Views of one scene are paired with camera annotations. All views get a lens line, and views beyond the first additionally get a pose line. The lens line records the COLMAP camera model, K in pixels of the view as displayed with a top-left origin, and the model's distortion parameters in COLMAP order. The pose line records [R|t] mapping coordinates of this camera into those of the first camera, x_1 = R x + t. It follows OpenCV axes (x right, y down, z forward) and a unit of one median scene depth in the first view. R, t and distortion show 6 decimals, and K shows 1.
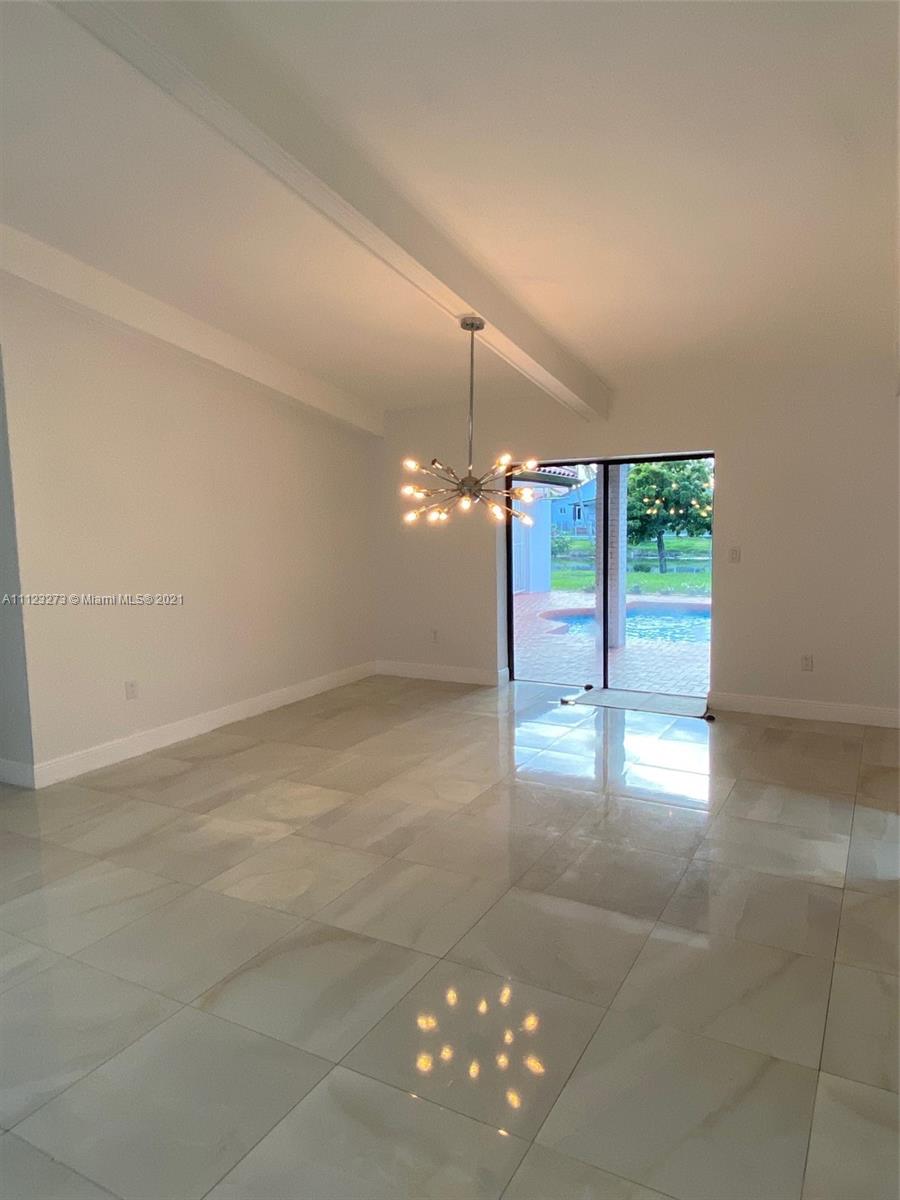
lens RADIAL K [[779.5, 0, 450.7], [0, 779.5, 599.2], [0, 0, 1]] dist [0.037023, 0.002993]
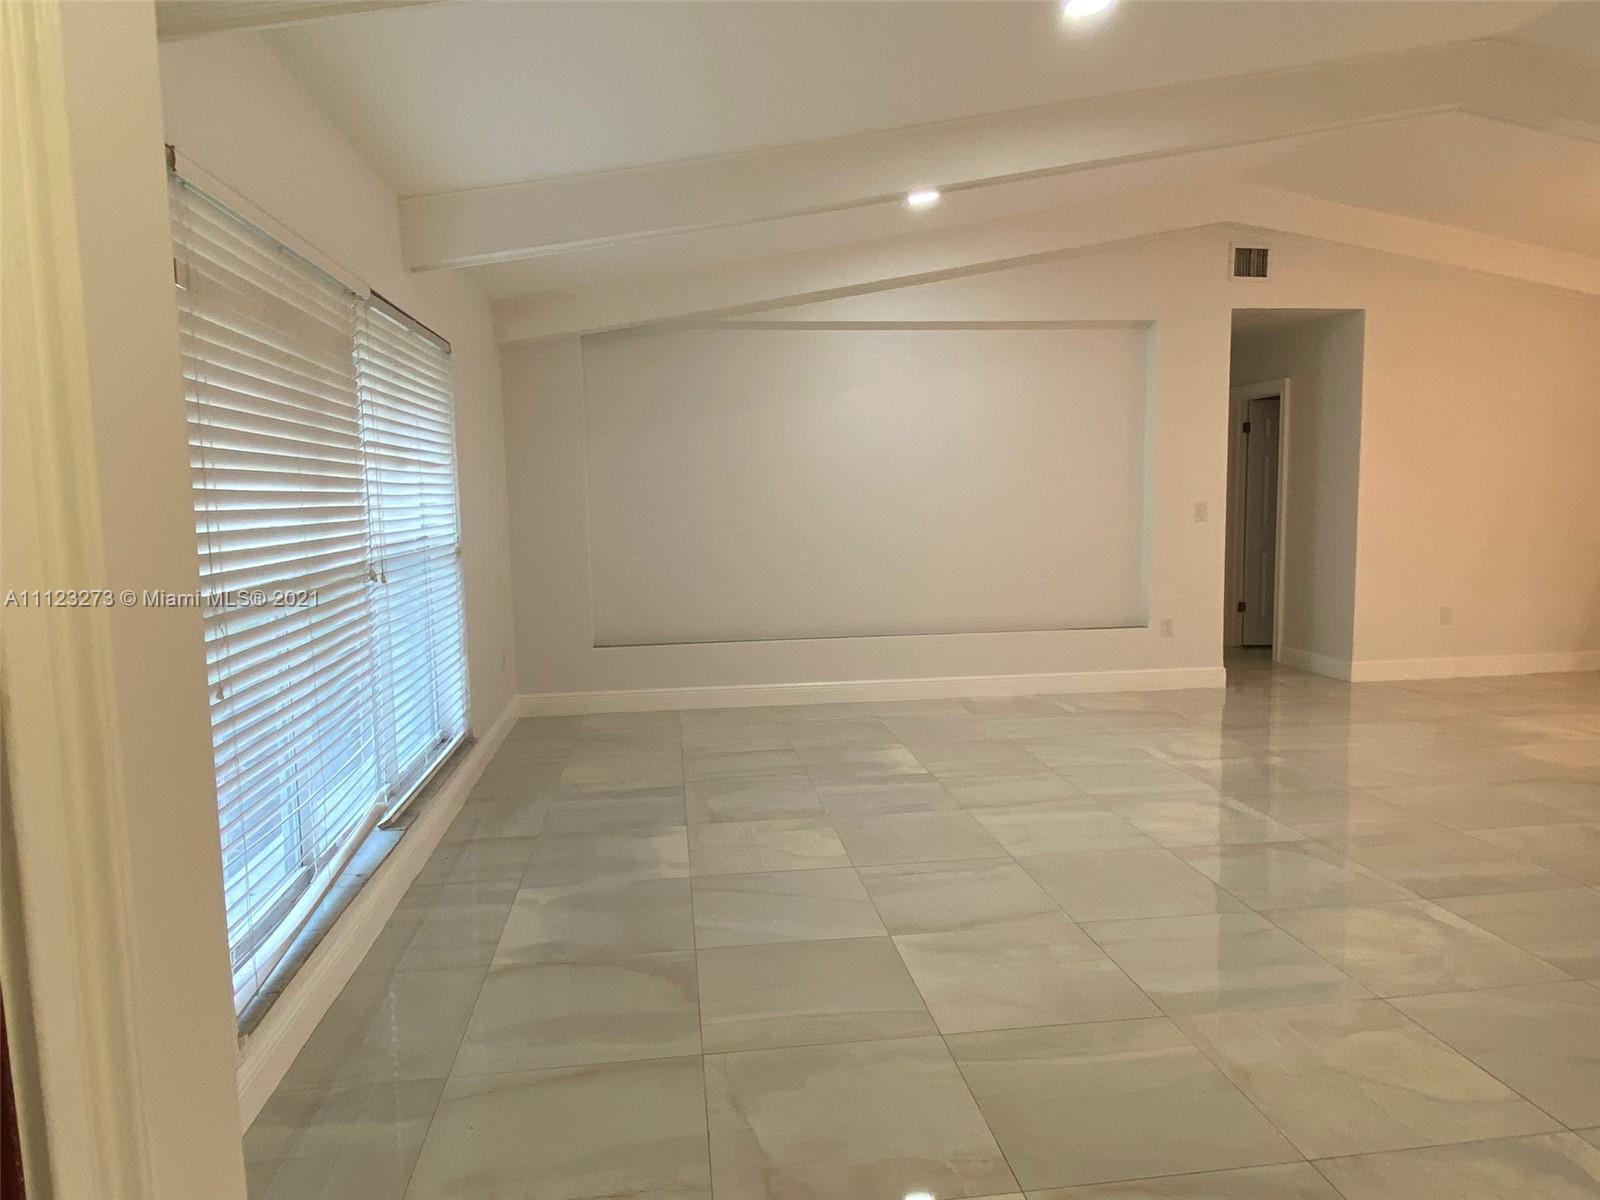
lens RADIAL K [[1039.4, 0, 805.5], [0, 1039.4, 598.3], [0, 0, 1]] dist [0.037023, 0.002993]
pose [[0.587702, 0.089825, -0.804076, 0.298337], [-0.070938, 0.995711, 0.059384, 0.093918], [0.805962, 0.022140, 0.591553, -0.710206]]
